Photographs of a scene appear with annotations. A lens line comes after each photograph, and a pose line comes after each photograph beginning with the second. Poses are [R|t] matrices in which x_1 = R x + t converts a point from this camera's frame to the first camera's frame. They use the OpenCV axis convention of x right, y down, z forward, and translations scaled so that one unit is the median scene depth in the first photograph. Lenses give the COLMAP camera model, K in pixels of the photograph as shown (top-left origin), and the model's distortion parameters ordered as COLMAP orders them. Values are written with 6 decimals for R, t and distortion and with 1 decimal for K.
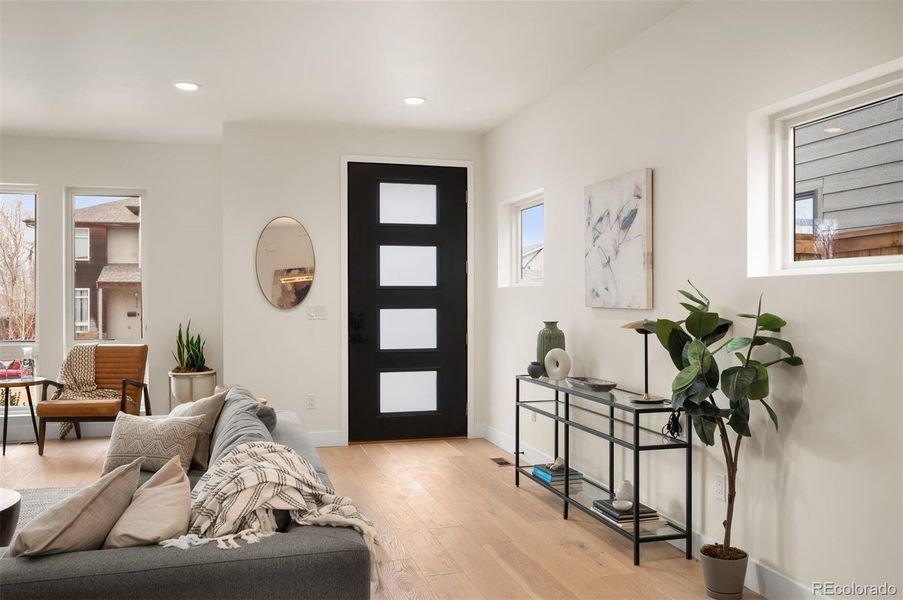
lens RADIAL K [[765.5, 0, 452.7], [0, 765.5, 296.7], [0, 0, 1]] dist [0.008968, -0.010316]
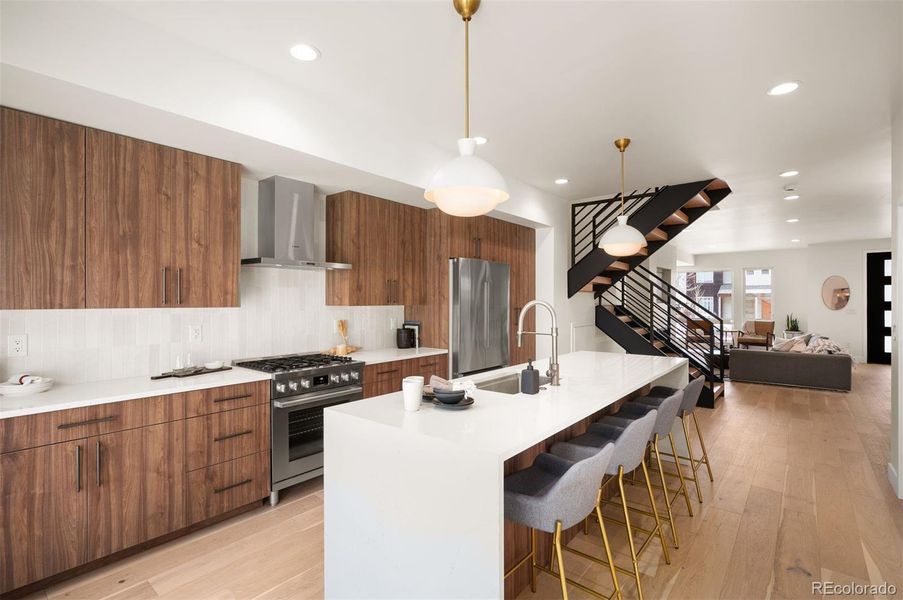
lens RADIAL K [[430.1, 0, 451.4], [0, 430.1, 301.1], [0, 0, 1]] dist [0.003884, -0.001173]
pose [[0.573857, -0.002989, -0.818950, 0.251799], [0.005388, 0.999985, 0.000125, -0.022397], [0.818938, -0.004484, 0.573865, -0.995872]]
